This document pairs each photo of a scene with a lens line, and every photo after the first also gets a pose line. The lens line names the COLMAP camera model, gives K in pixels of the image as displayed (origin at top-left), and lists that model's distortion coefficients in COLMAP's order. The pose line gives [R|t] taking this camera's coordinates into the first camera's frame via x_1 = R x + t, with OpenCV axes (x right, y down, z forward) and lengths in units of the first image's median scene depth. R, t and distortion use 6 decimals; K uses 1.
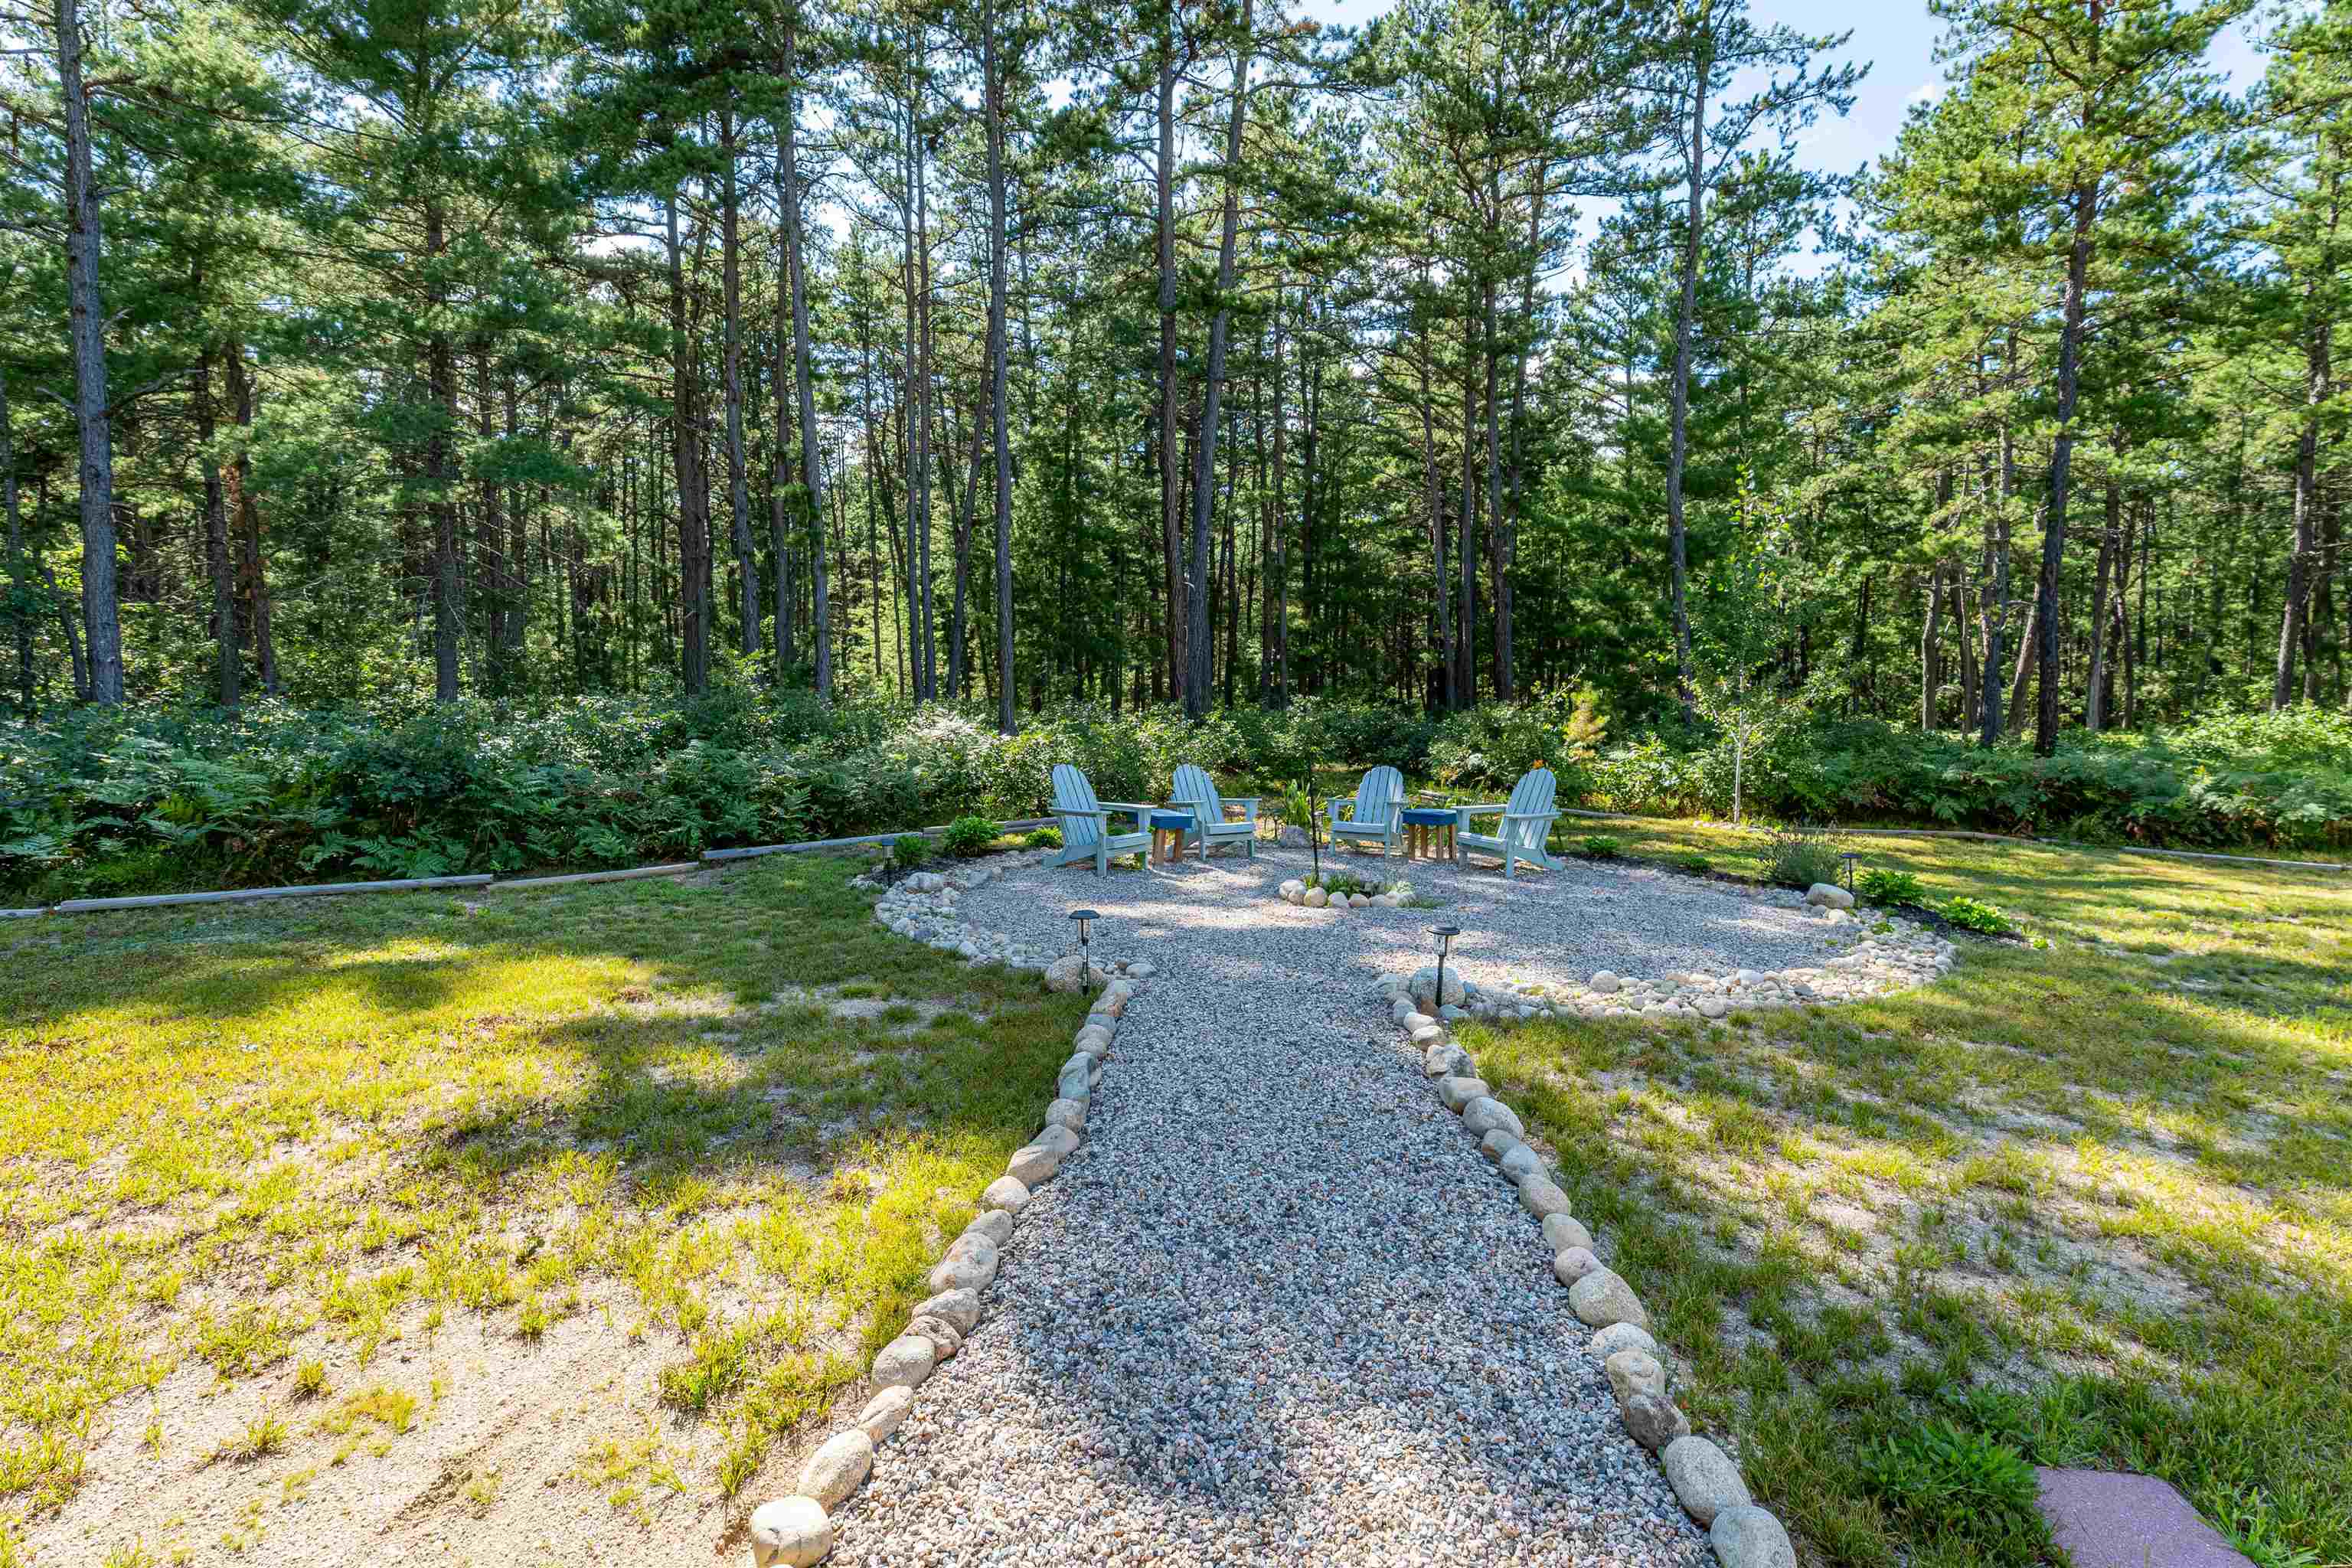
lens RADIAL K [[1031.6, 0, 1181.2], [0, 1031.6, 802.7], [0, 0, 1]] dist [0.001302, -0.000117]
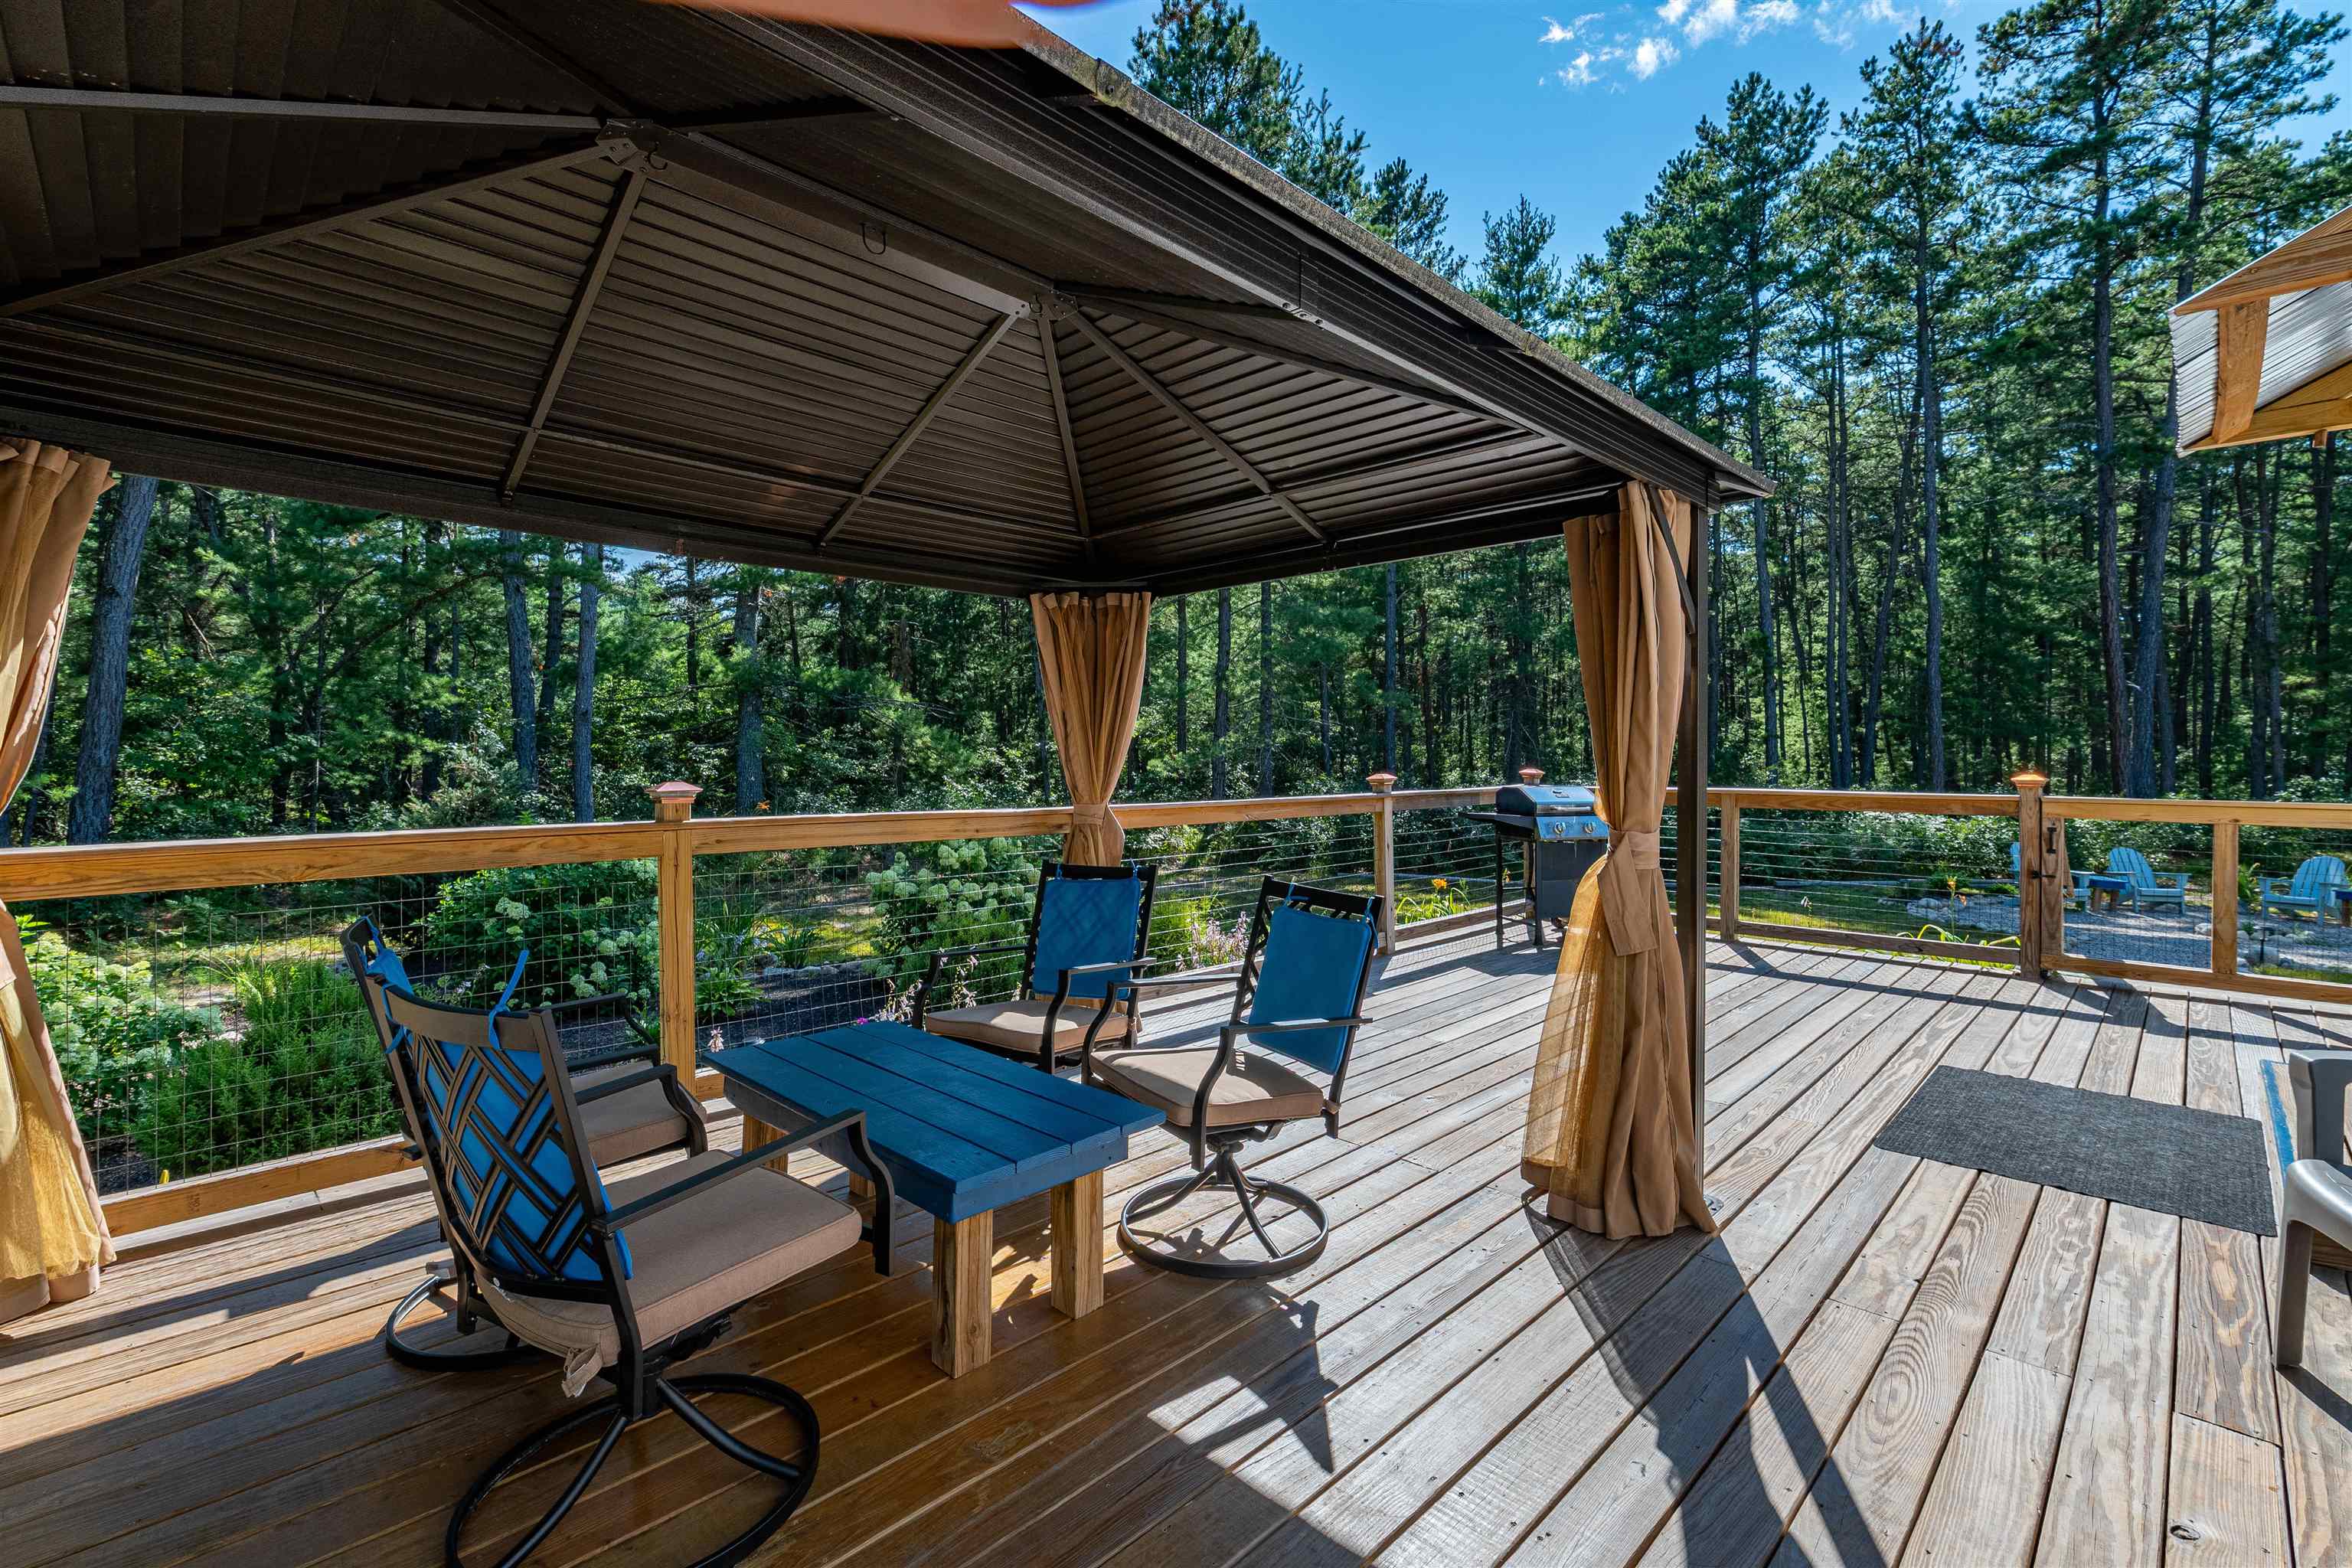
lens RADIAL K [[1030.6, 0, 1190.5], [0, 1030.6, 757.5], [0, 0, 1]] dist [-0.000725, -0.000070]
pose [[0.733973, -0.008198, -0.679129, 0.010379], [-0.060571, 0.995153, -0.077475, 0.011161], [0.676472, 0.098000, 0.729918, -0.349101]]
